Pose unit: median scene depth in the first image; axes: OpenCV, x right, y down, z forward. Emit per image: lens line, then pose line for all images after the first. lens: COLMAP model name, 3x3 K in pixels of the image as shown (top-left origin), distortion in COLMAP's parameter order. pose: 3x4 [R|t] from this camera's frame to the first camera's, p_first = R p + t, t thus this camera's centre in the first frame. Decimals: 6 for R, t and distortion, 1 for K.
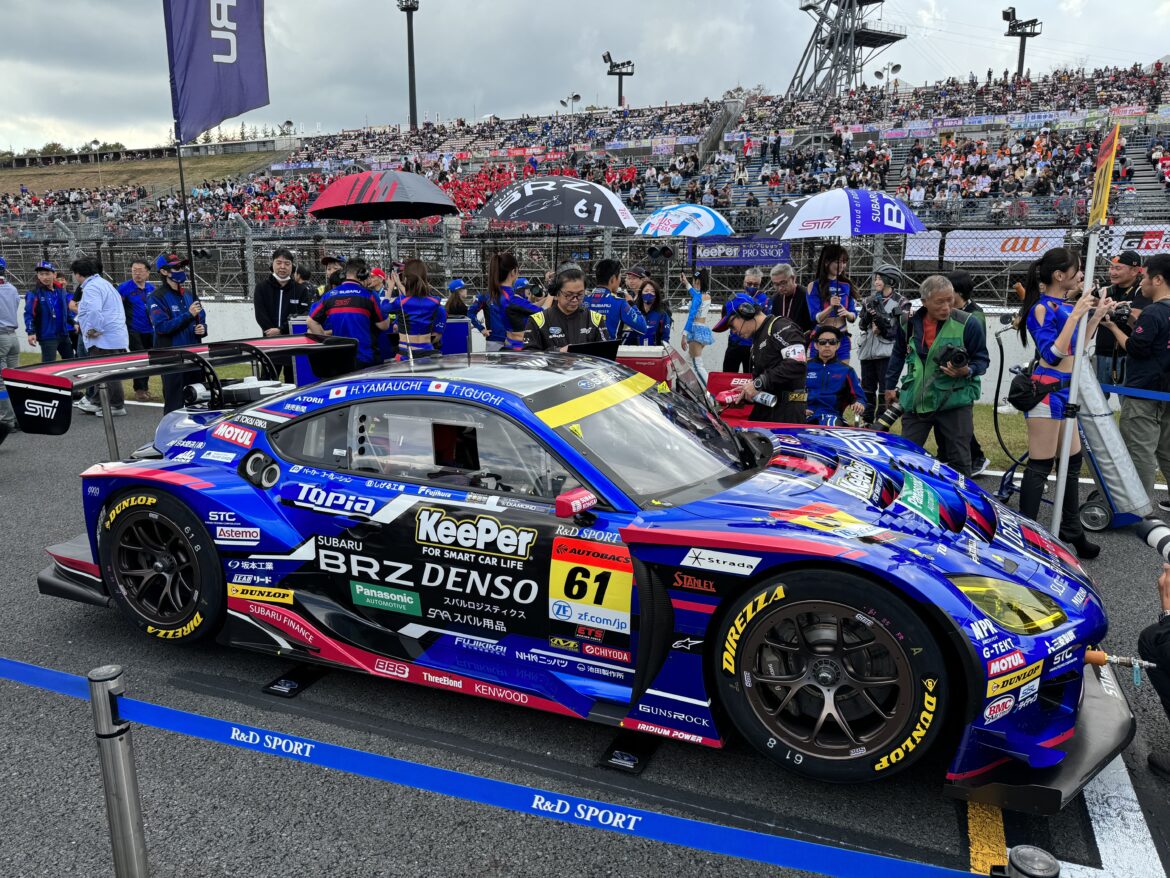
lens RADIAL K [[822.6, 0, 584.3], [0, 822.6, 444.2], [0, 0, 1]] dist [0.006593, 0.001777]
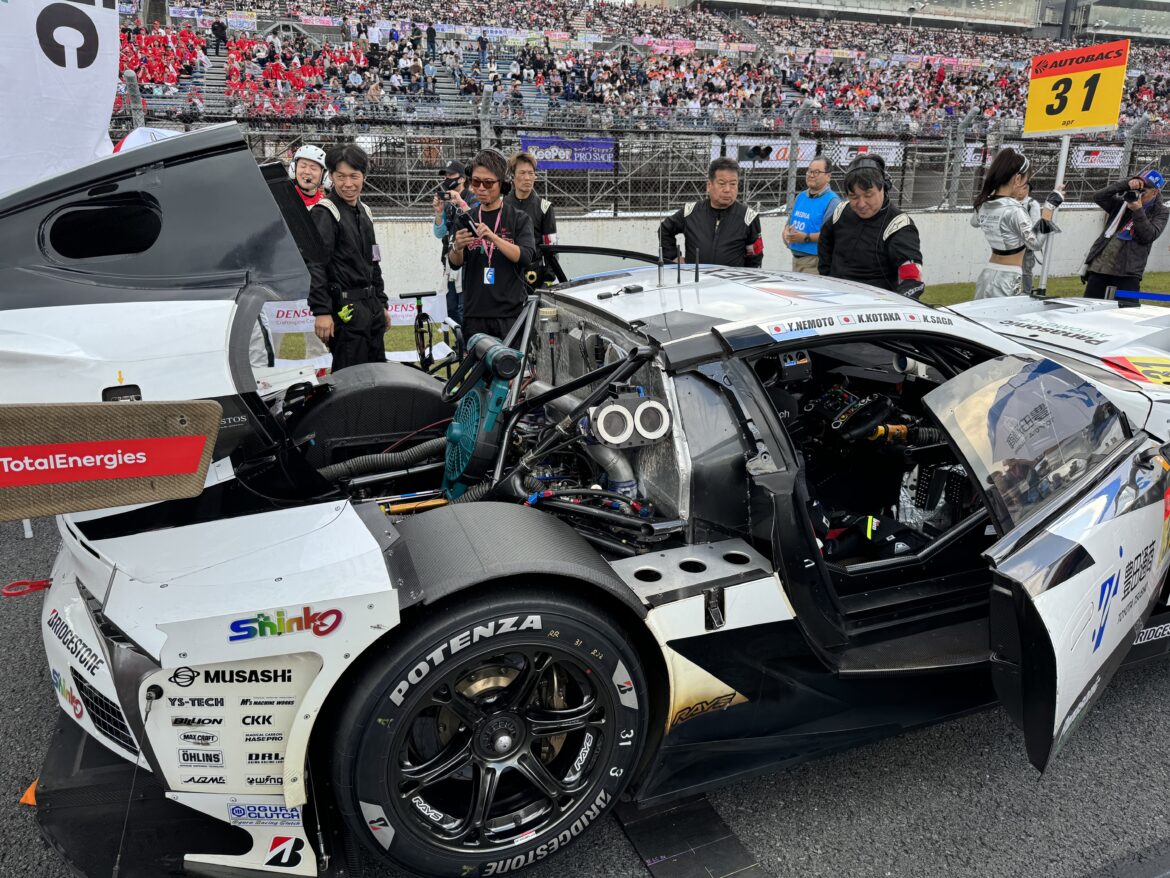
lens RADIAL K [[822.6, 0, 583.6], [0, 822.6, 434.8], [0, 0, 1]] dist [0.006593, 0.001777]
pose [[0.749001, -0.194941, 0.633242, -0.160452], [0.131351, 0.980456, 0.146468, -0.015478], [-0.649419, -0.026527, 0.759968, 0.075069]]
